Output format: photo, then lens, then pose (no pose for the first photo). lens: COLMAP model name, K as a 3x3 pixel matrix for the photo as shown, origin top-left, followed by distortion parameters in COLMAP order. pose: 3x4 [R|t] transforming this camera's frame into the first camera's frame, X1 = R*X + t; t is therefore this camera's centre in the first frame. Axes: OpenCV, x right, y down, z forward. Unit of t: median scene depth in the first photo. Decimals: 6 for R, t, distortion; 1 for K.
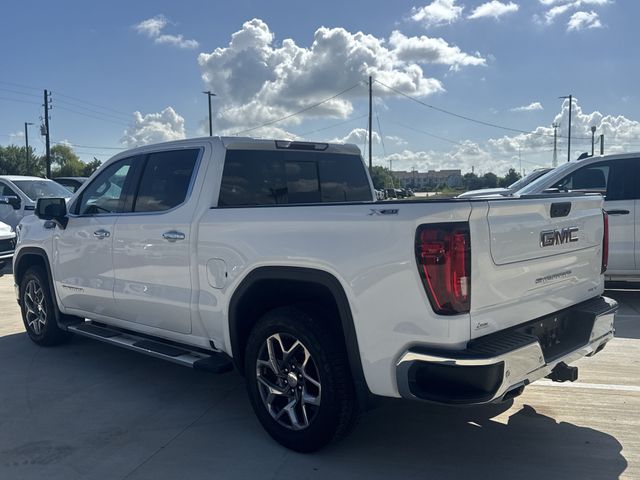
lens RADIAL K [[598.7, 0, 316.0], [0, 598.7, 241.7], [0, 0, 1]] dist [0.110915, -0.201038]
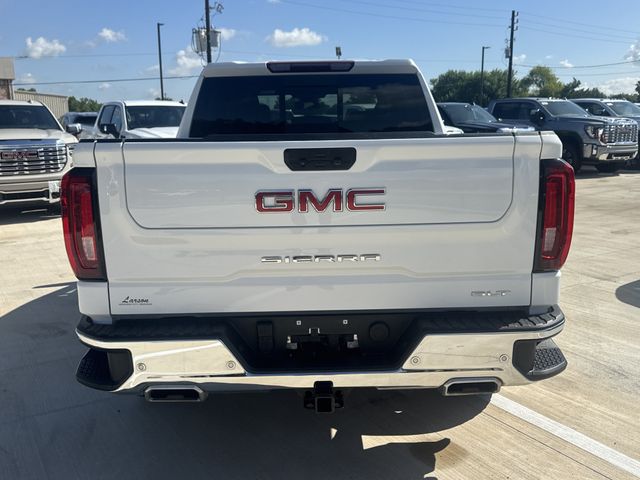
lens RADIAL K [[598.7, 0, 316.0], [0, 598.7, 241.7], [0, 0, 1]] dist [0.110915, -0.201038]
pose [[0.721736, 0.141786, -0.677490, 0.560885], [-0.056155, 0.987563, 0.146856, -0.039055], [0.689886, -0.067947, 0.720722, 0.345138]]
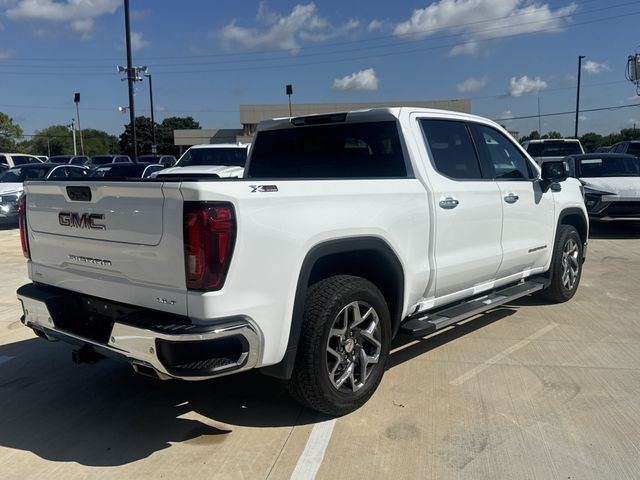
lens RADIAL K [[598.7, 0, 316.0], [0, 598.7, 241.7], [0, 0, 1]] dist [0.110915, -0.201038]
pose [[0.090402, 0.147341, -0.984946, 0.943543], [-0.071744, 0.987389, 0.141122, -0.093411], [0.993318, 0.057906, 0.099833, 0.849823]]
